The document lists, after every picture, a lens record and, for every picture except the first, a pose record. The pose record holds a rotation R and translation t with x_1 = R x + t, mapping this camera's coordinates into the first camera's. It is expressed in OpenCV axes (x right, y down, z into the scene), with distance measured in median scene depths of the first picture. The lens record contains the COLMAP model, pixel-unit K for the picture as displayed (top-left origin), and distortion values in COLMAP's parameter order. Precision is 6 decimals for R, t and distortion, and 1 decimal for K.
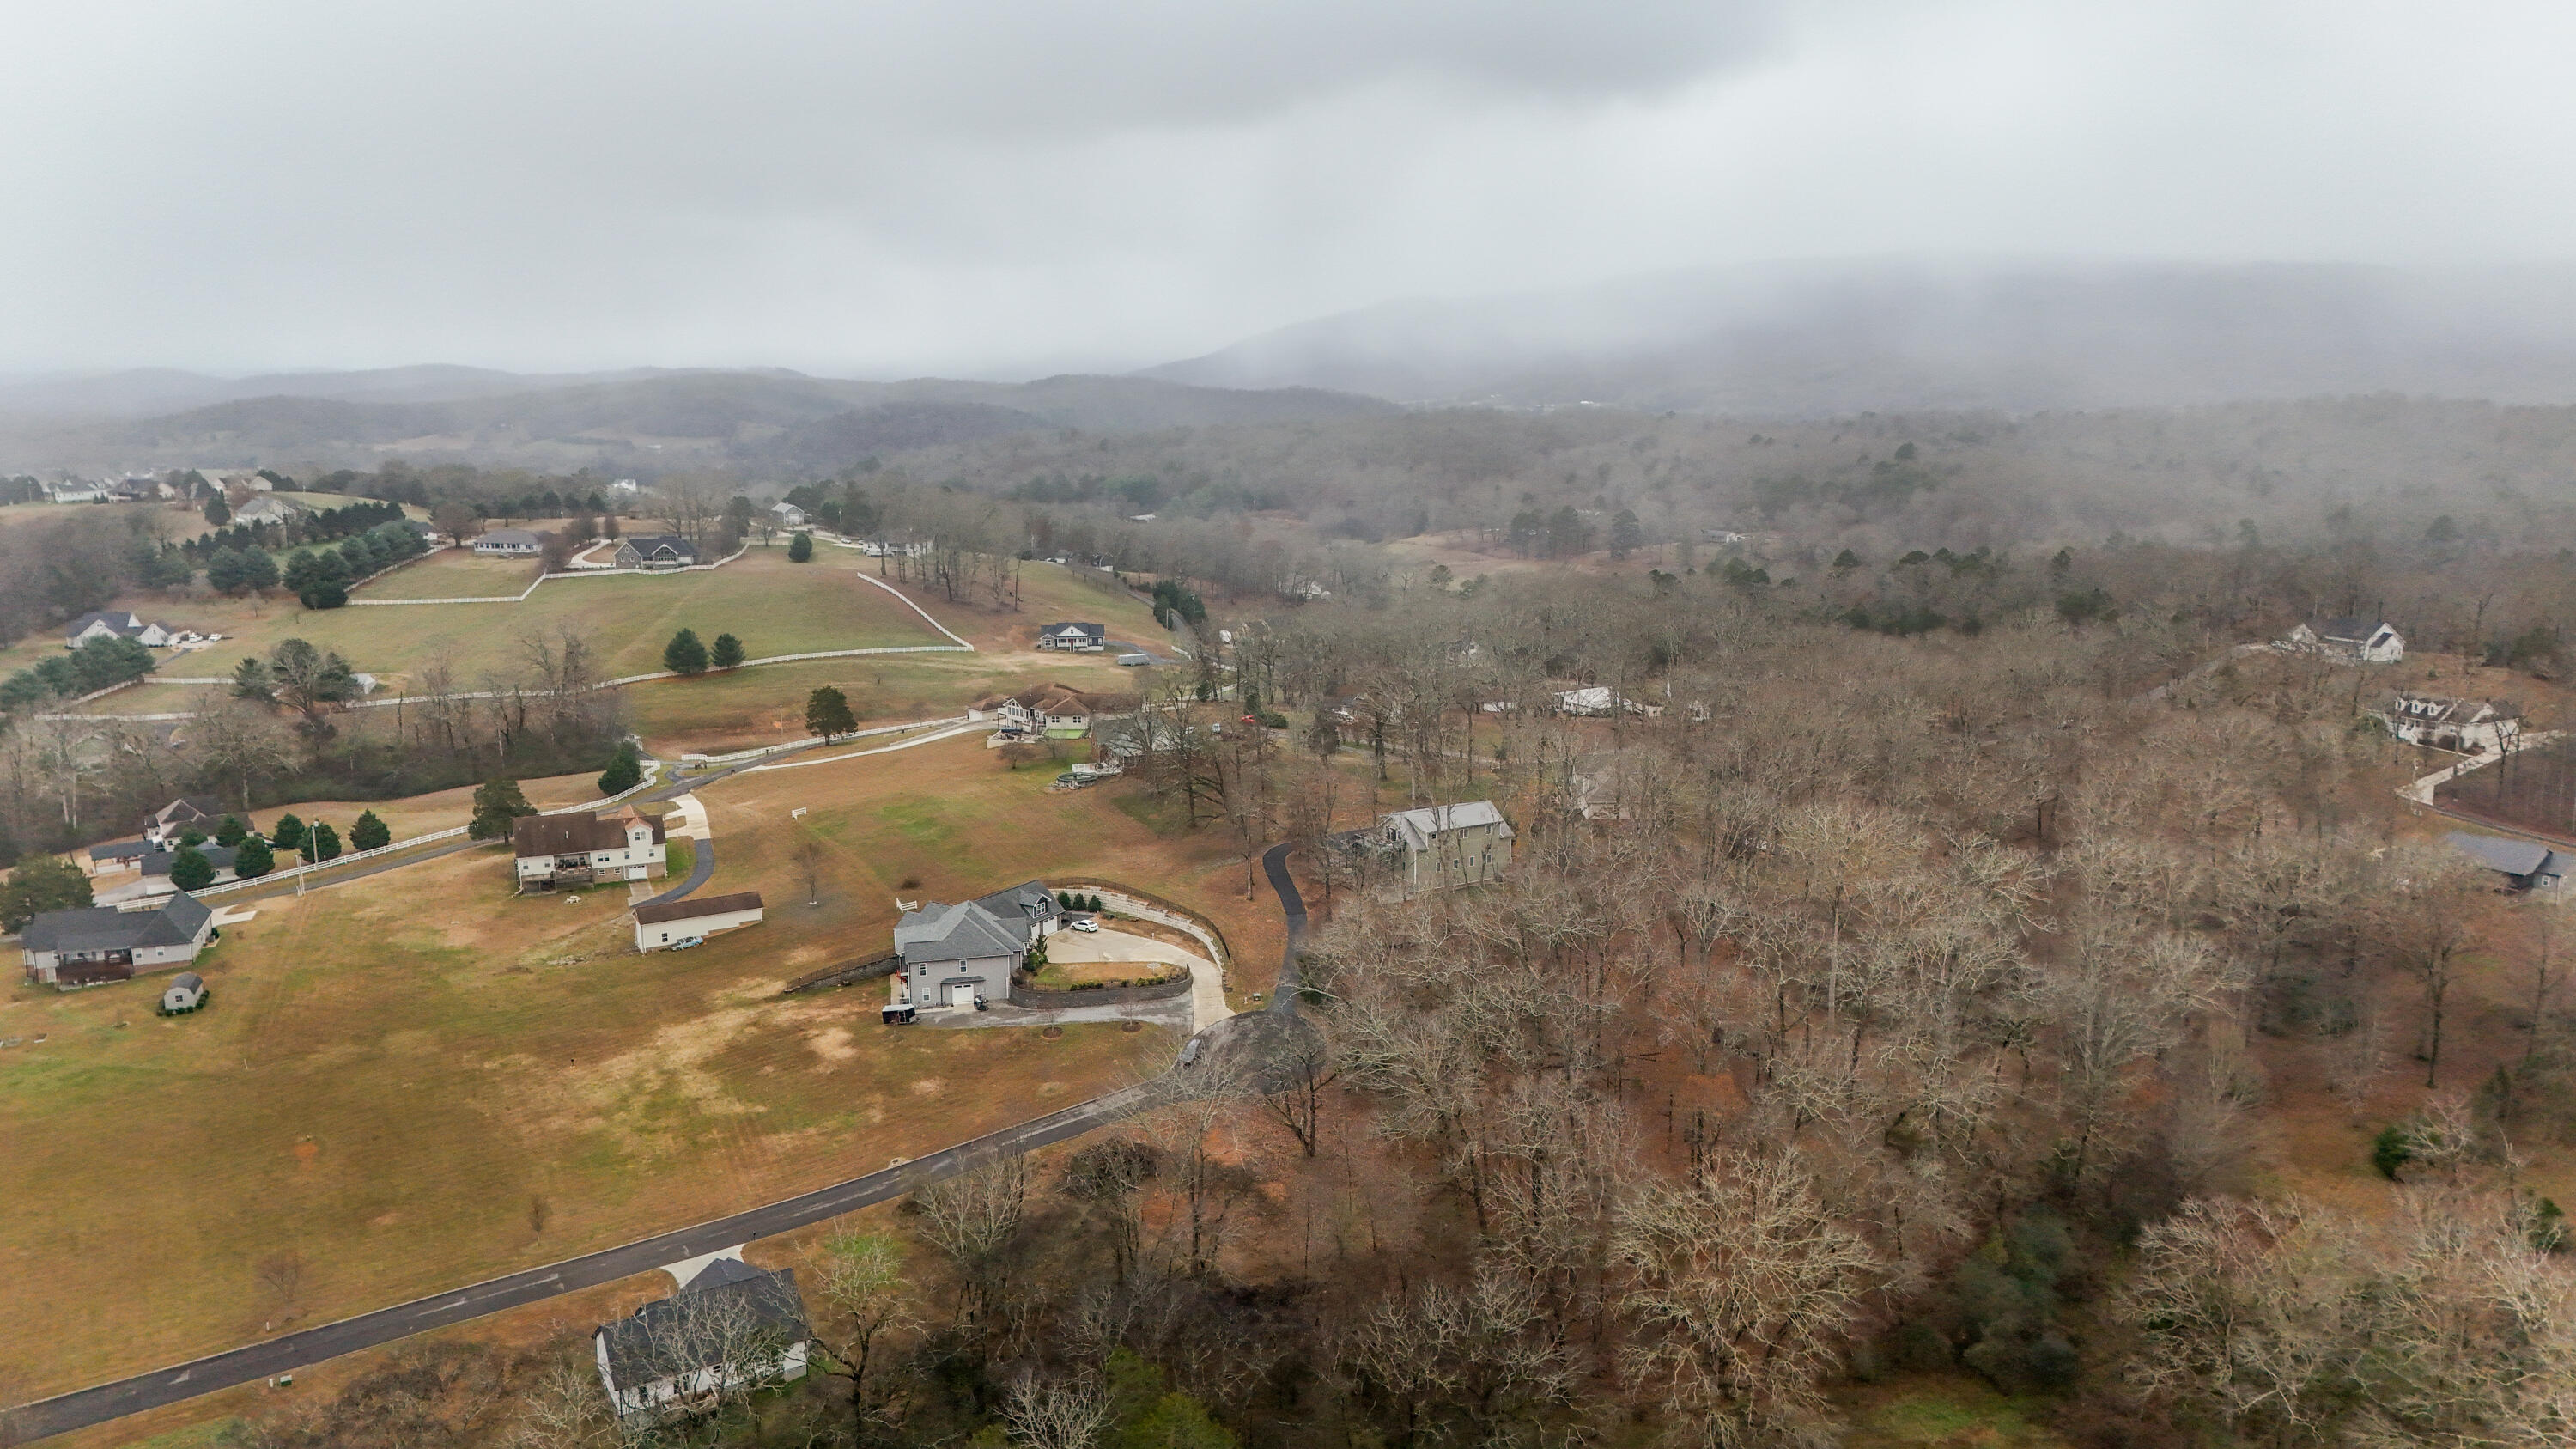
lens RADIAL K [[1888.6, 0, 1303.6], [0, 1888.6, 738.7], [0, 0, 1]] dist [0.082893, -0.067814]
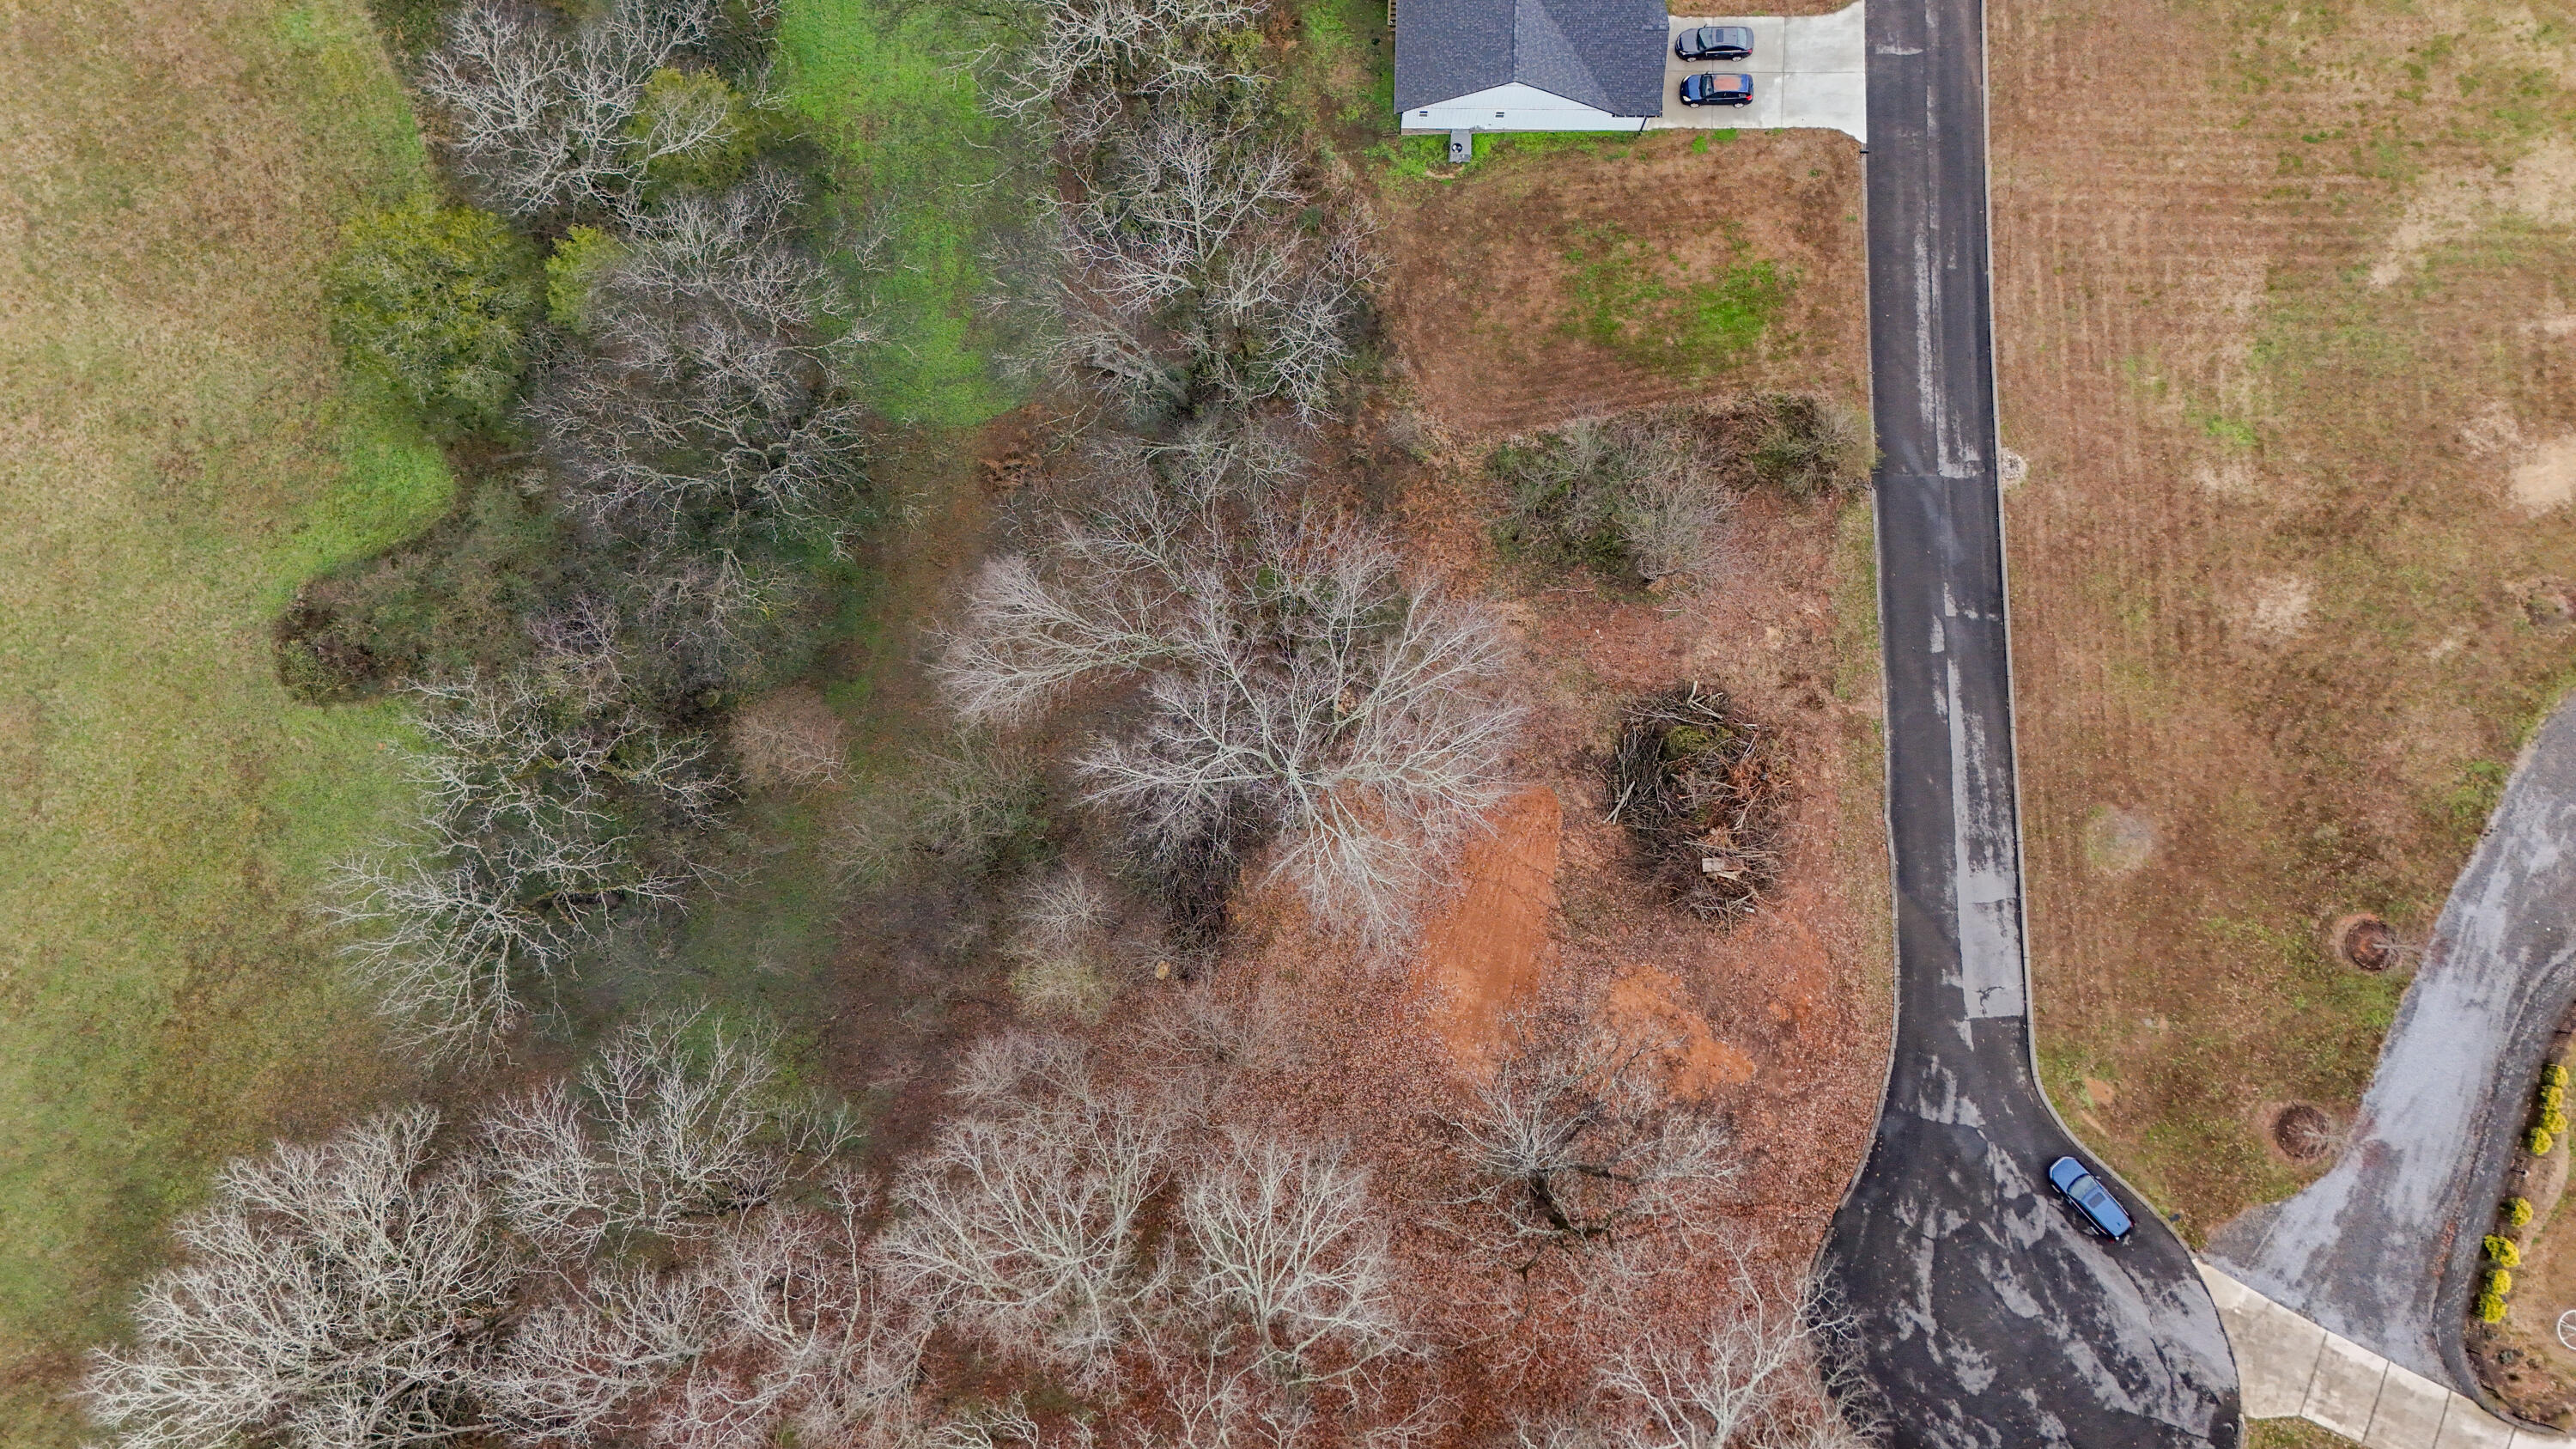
lens RADIAL K [[1888.6, 0, 1293.8], [0, 1888.6, 721.6], [0, 0, 1]] dist [0.082893, -0.067814]
pose [[-0.528955, 0.844794, -0.080806, -0.016801], [-0.151936, -0.000592, 0.988390, -0.163241], [0.834938, 0.535091, 0.128668, 0.586701]]
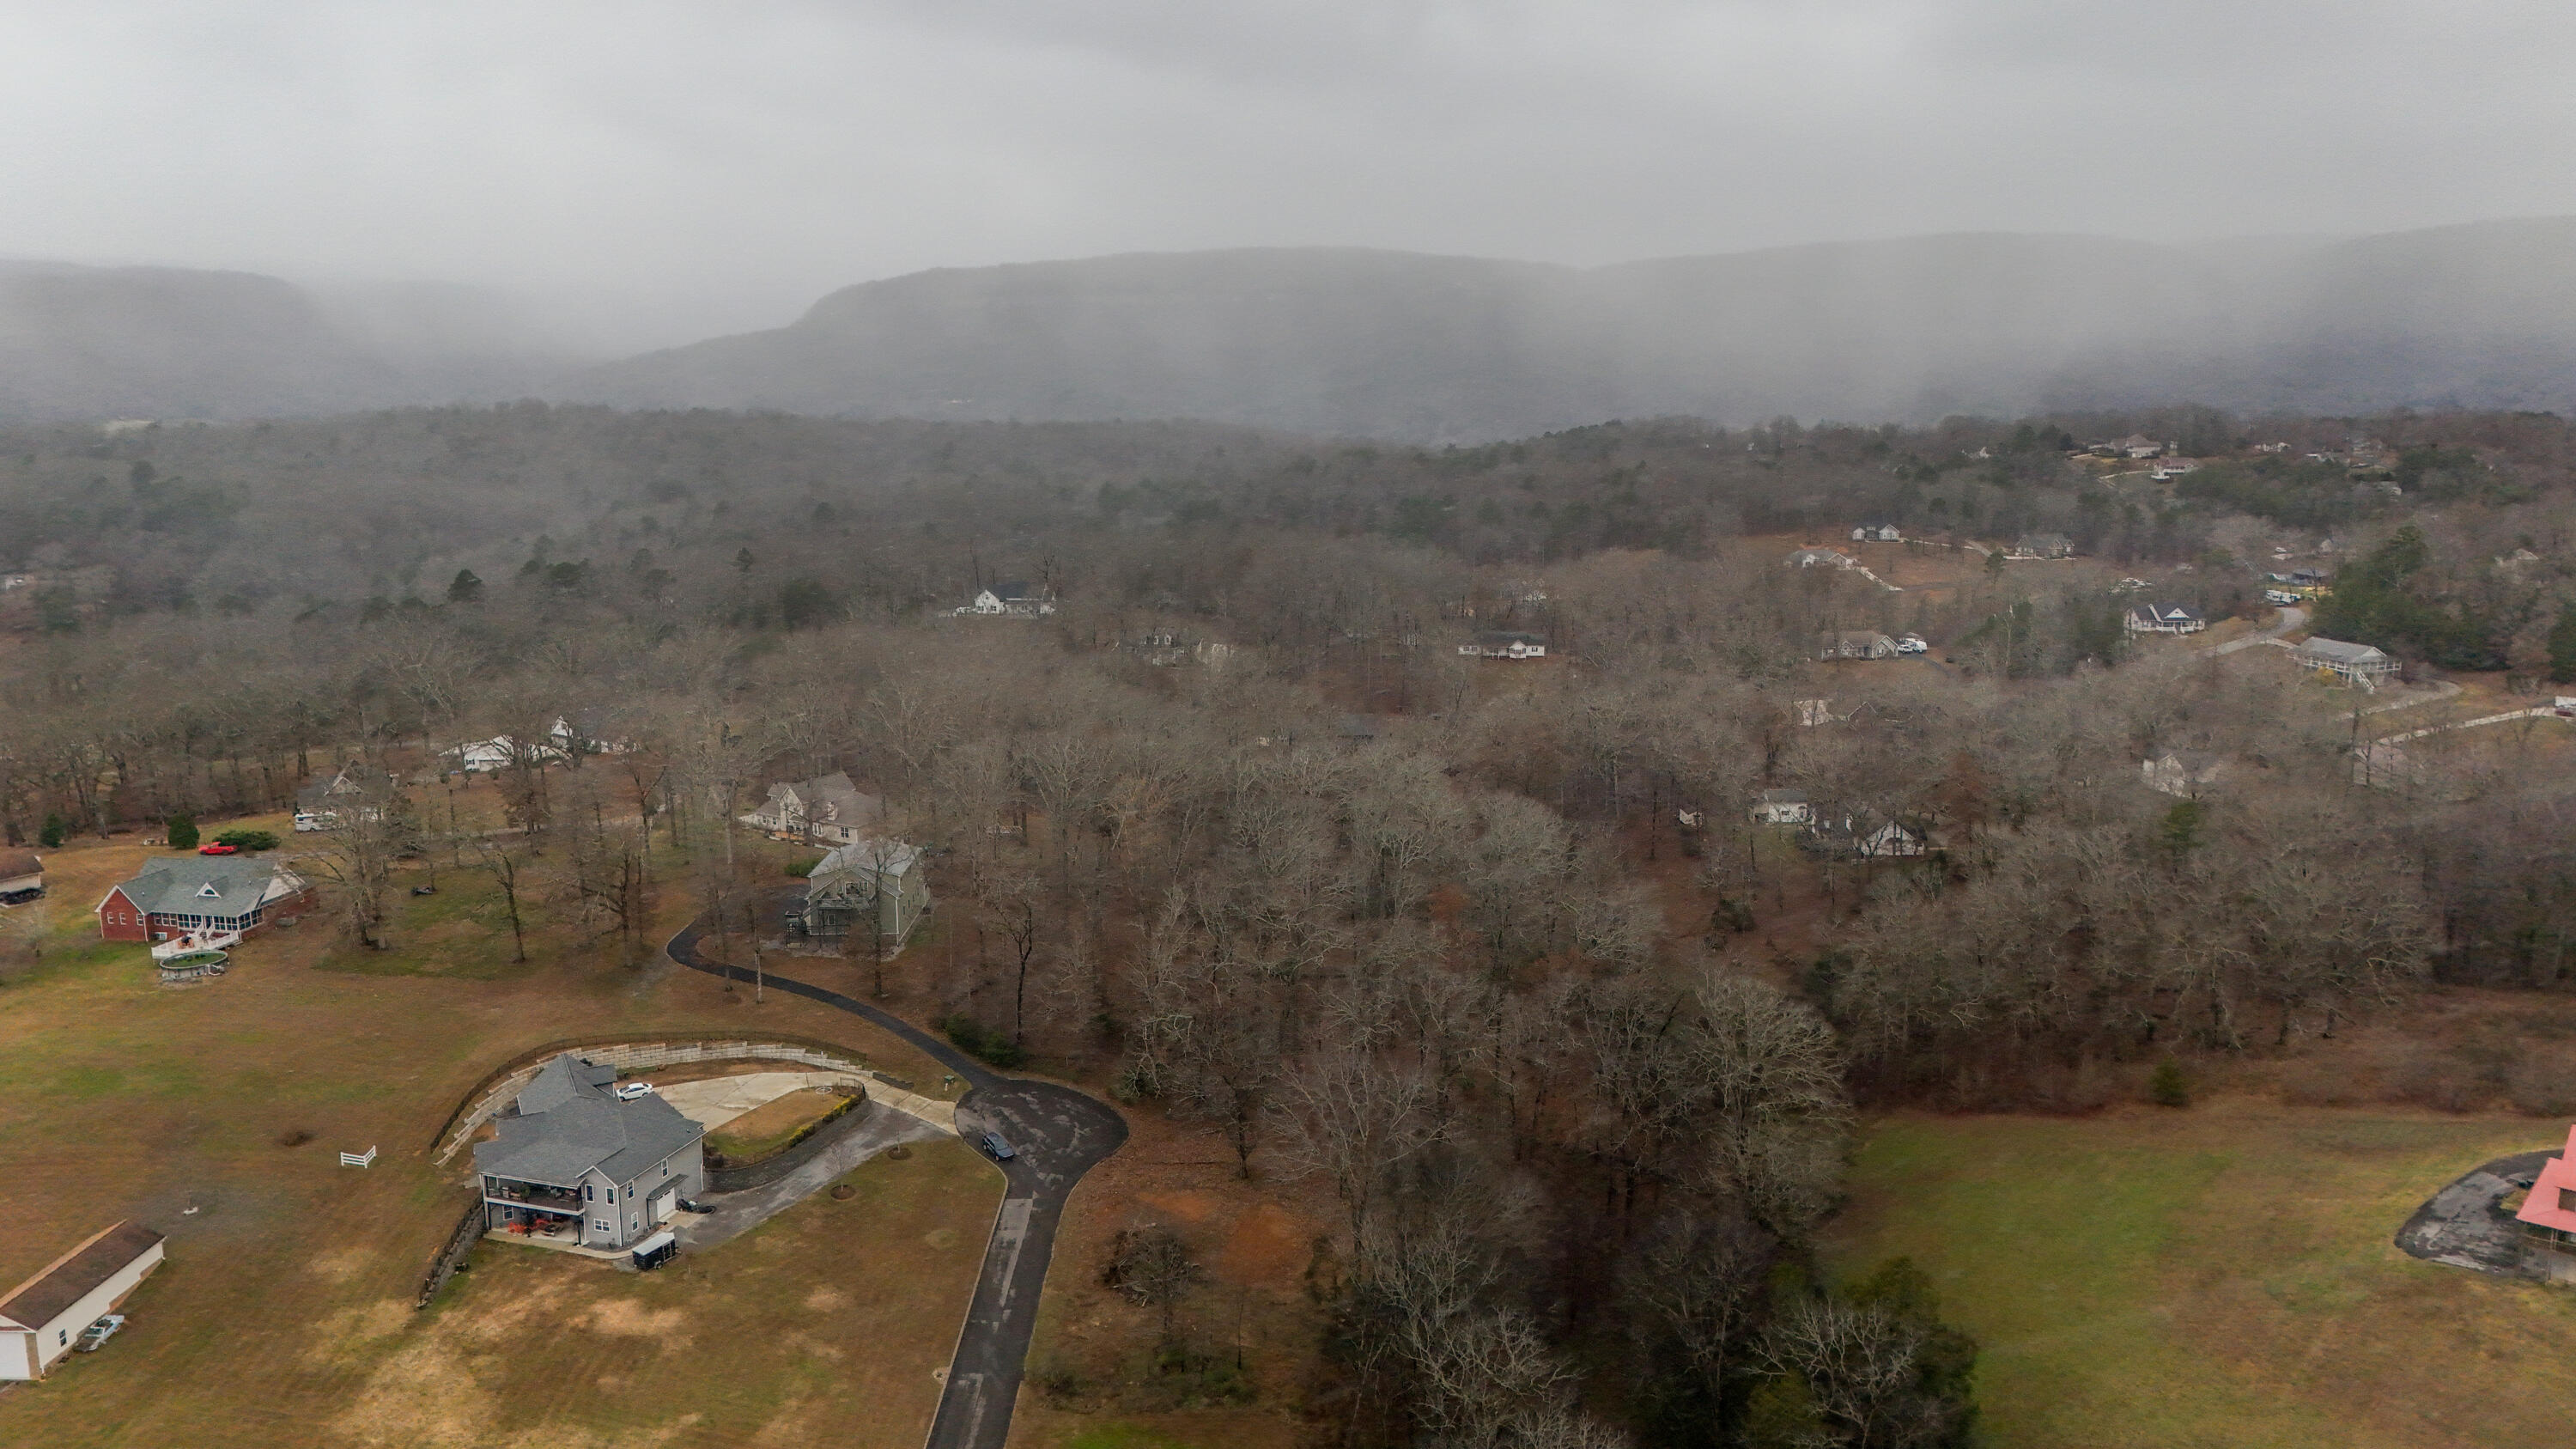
lens RADIAL K [[1888.6, 0, 1295.9], [0, 1888.6, 722.3], [0, 0, 1]] dist [0.082893, -0.067814]
pose [[0.522099, -0.159644, 0.837810, -0.543681], [0.169357, 0.982170, 0.081612, -0.060881], [-0.835901, 0.099280, 0.539827, 0.299505]]
